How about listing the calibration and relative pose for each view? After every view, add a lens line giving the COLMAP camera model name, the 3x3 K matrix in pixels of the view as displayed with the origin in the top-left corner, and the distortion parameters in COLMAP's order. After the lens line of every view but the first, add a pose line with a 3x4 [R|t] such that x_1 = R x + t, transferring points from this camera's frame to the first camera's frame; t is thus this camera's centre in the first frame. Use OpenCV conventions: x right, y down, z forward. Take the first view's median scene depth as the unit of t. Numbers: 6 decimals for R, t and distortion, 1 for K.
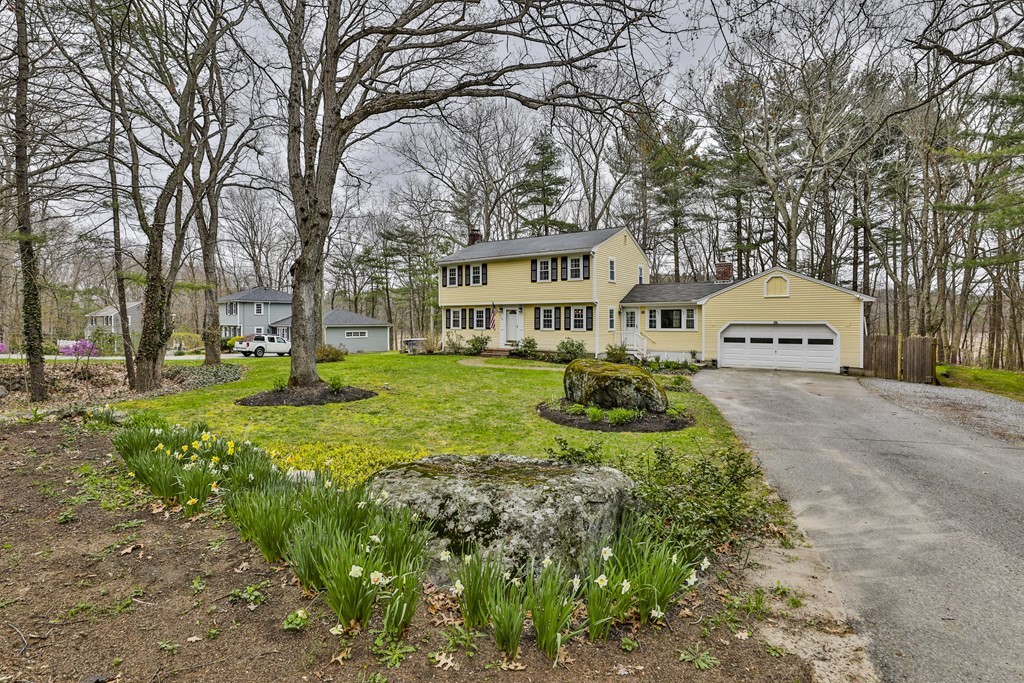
lens RADIAL K [[537.9, 0, 513.7], [0, 537.9, 312.5], [0, 0, 1]] dist [-0.004919, -0.000691]
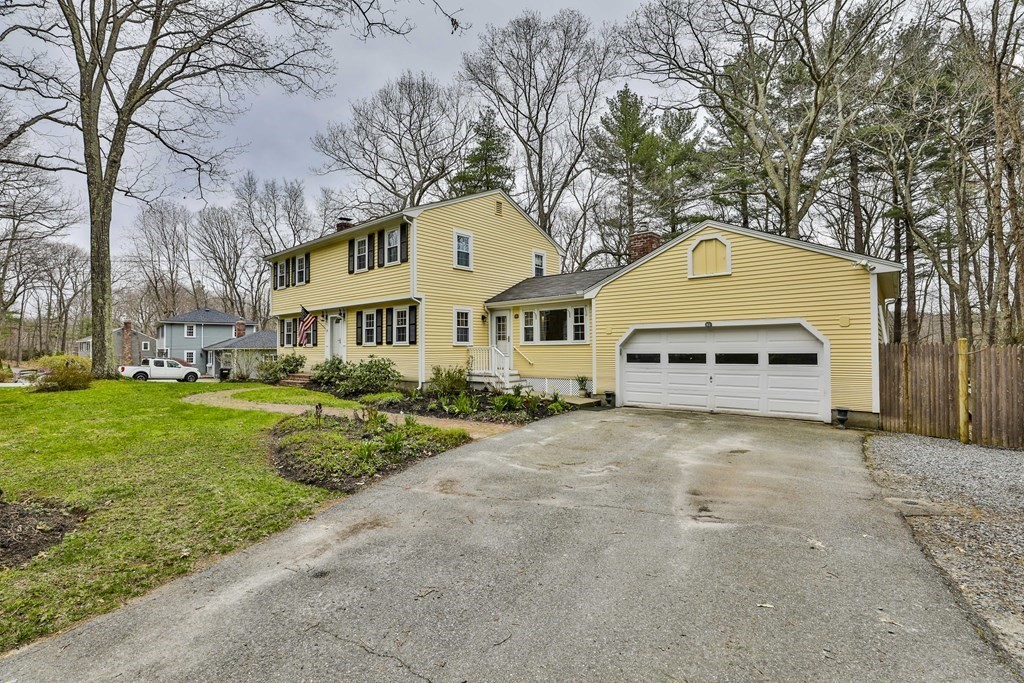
lens RADIAL K [[479.3, 0, 519.1], [0, 479.3, 330.2], [0, 0, 1]] dist [-0.029478, 0.011546]
pose [[0.991933, -0.013524, -0.126044, 0.324146], [0.010485, 0.999639, -0.024742, 0.031092], [0.126333, 0.023221, 0.991716, 0.452965]]
